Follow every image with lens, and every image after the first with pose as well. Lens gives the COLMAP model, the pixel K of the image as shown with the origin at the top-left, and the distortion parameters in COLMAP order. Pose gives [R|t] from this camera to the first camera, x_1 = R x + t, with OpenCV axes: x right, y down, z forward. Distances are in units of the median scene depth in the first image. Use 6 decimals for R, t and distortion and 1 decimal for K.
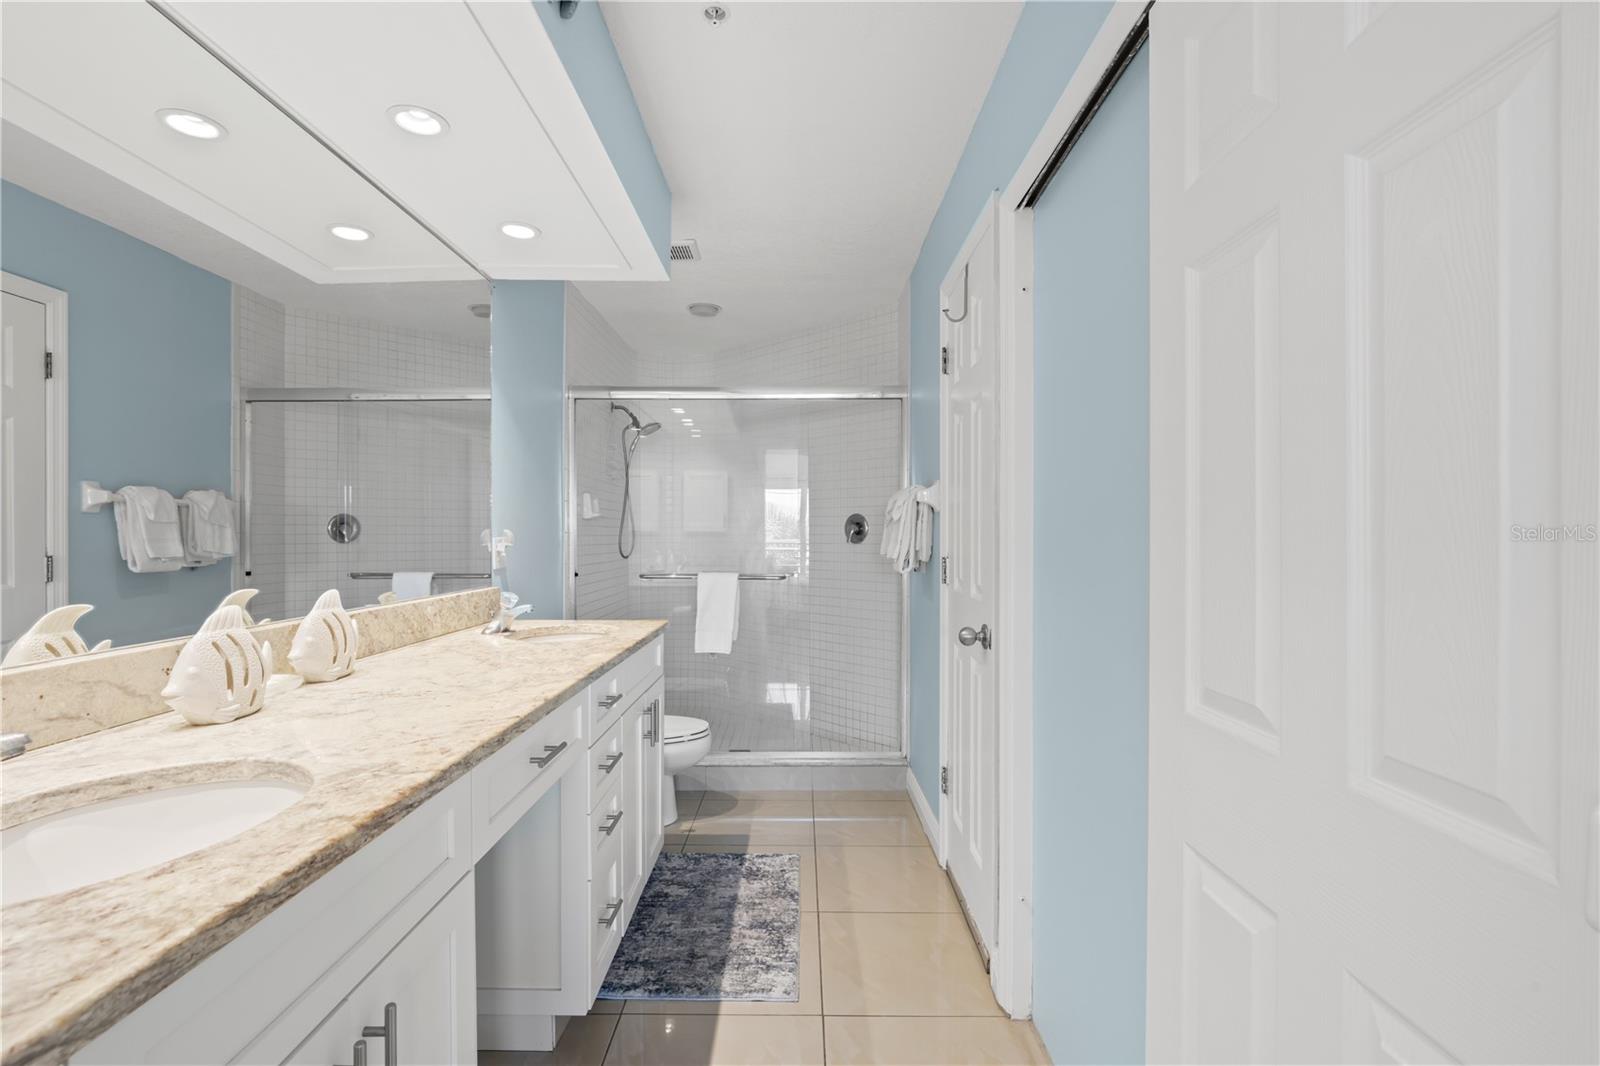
lens RADIAL K [[746.1, 0, 792.8], [0, 746.1, 534.4], [0, 0, 1]] dist [-0.026165, 0.007519]
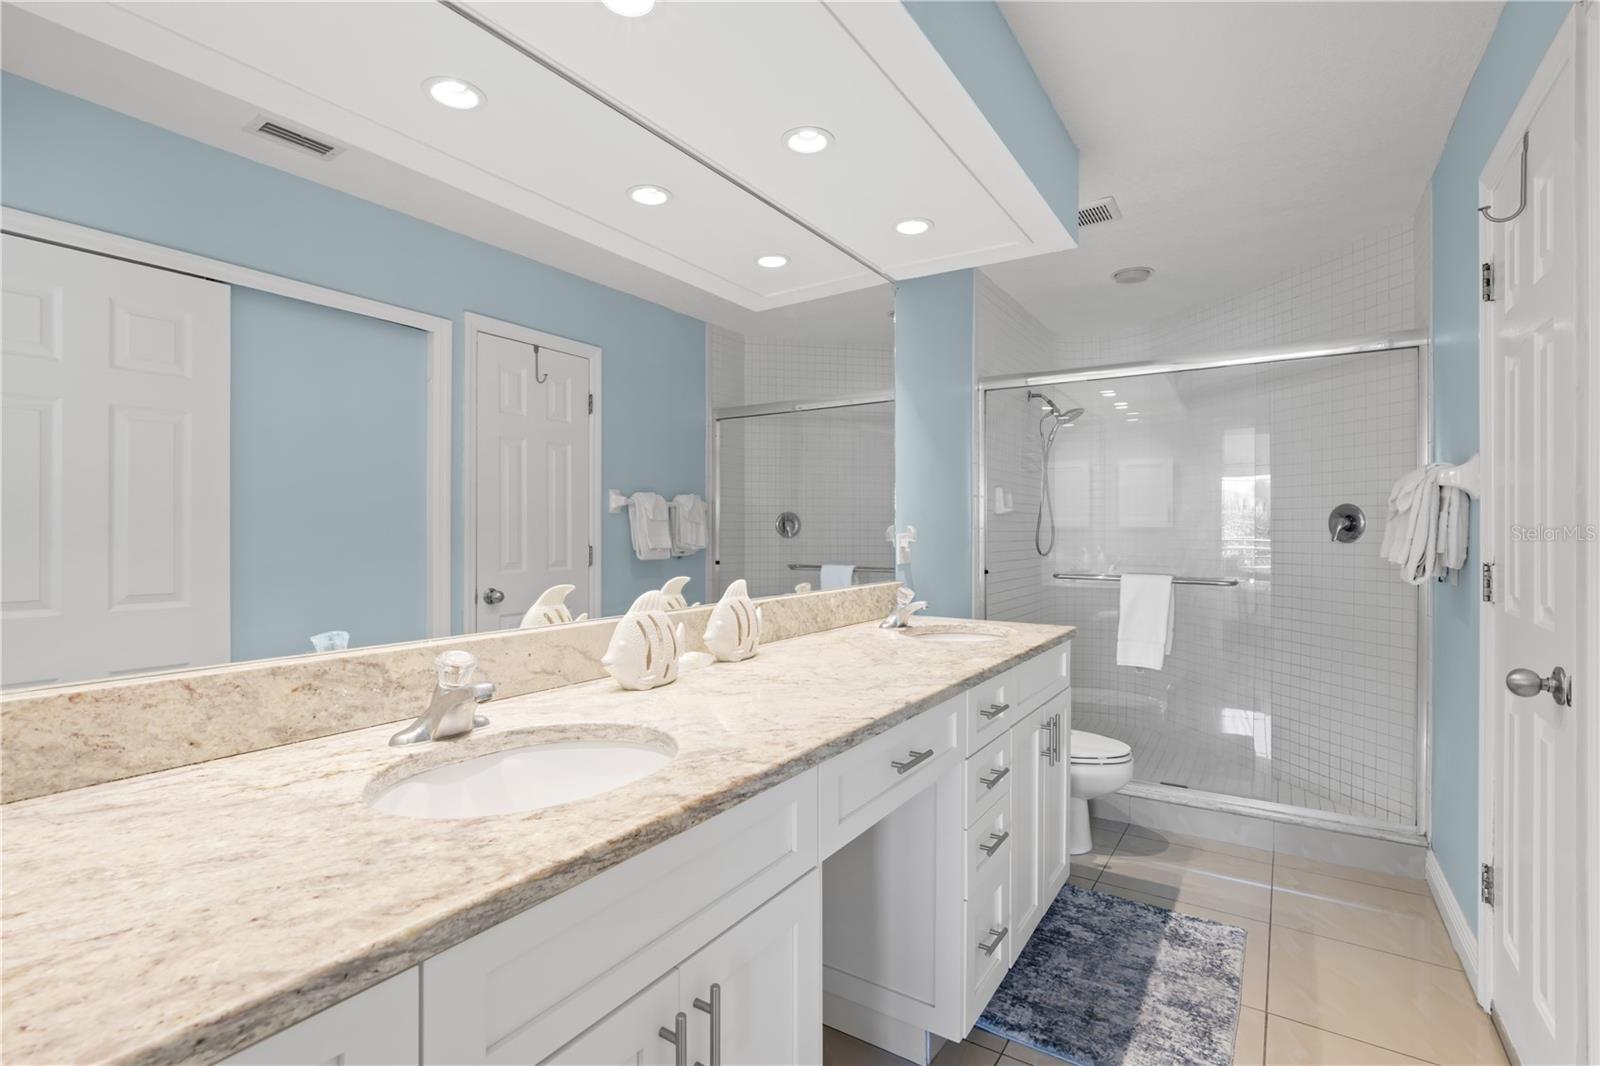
lens RADIAL K [[746.1, 0, 787.2], [0, 746.1, 527.4], [0, 0, 1]] dist [-0.026165, 0.007519]
pose [[0.831243, -0.001283, -0.555908, 0.043711], [-0.000600, 0.999995, -0.003204, -0.000563], [0.555909, 0.002997, 0.831238, 0.070976]]
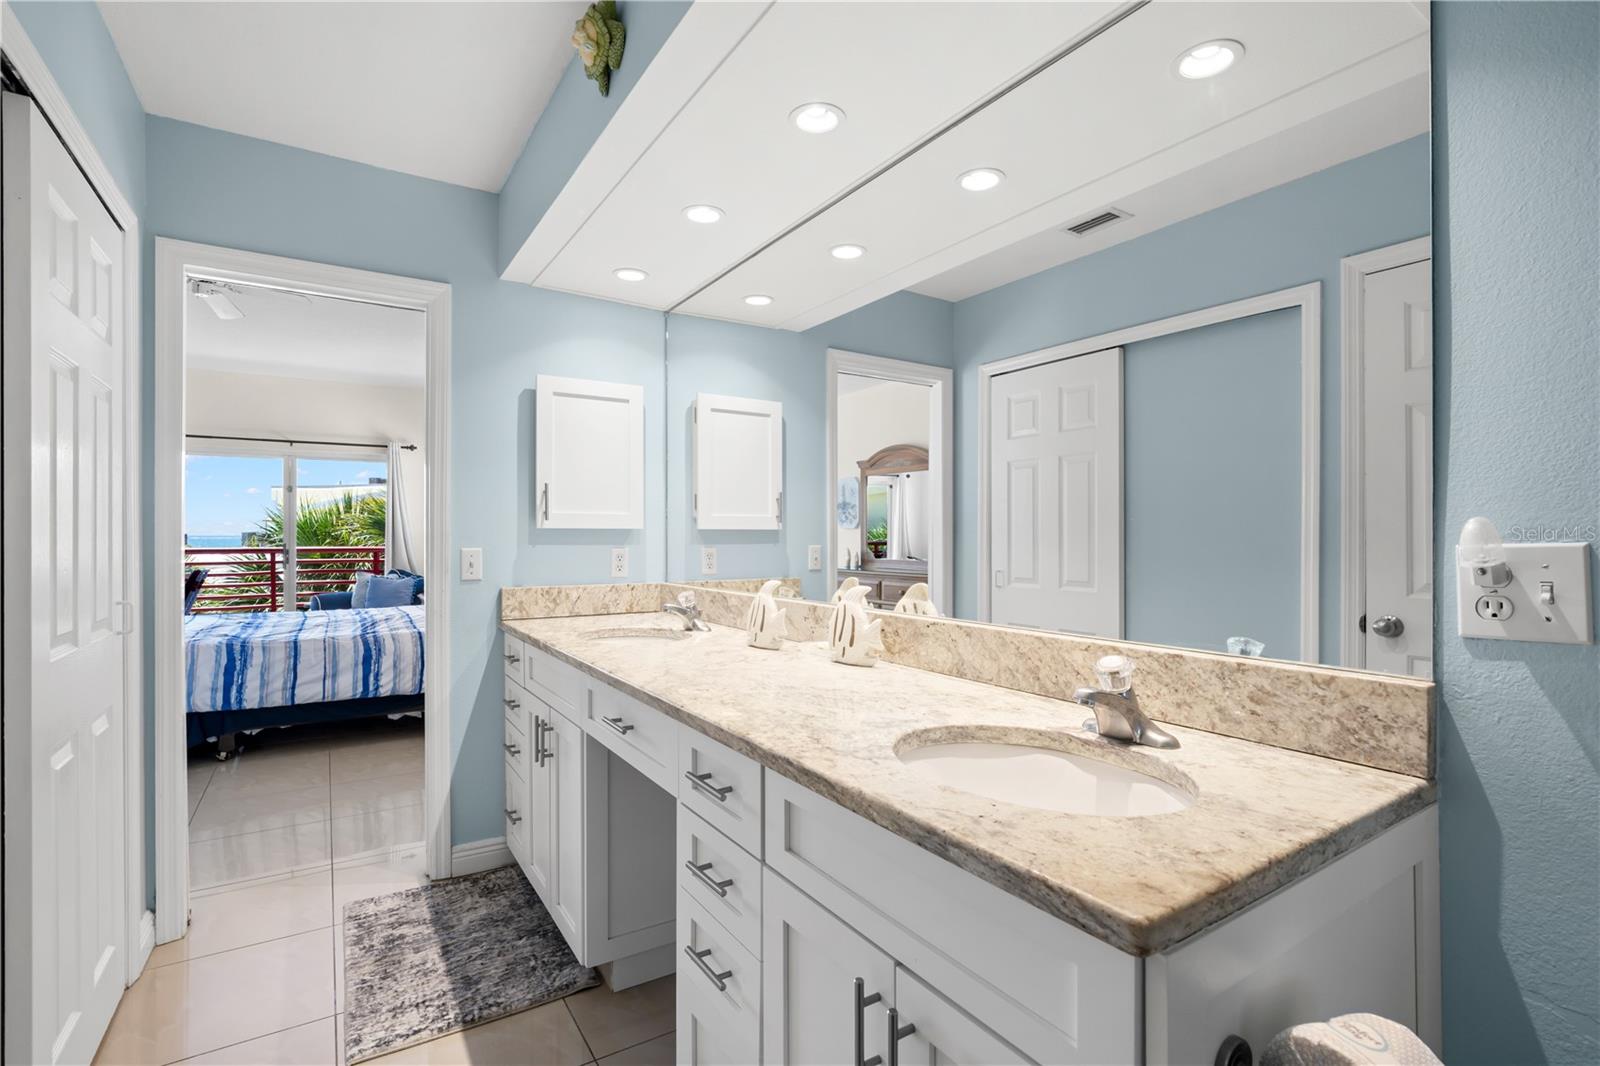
lens RADIAL K [[746.1, 0, 794.2], [0, 746.1, 529.4], [0, 0, 1]] dist [-0.026165, 0.007519]
pose [[-0.844875, -0.007657, -0.534909, 0.033209], [-0.001095, 0.999920, -0.012585, 0.004718], [0.534963, -0.010047, -0.844816, 1.283897]]
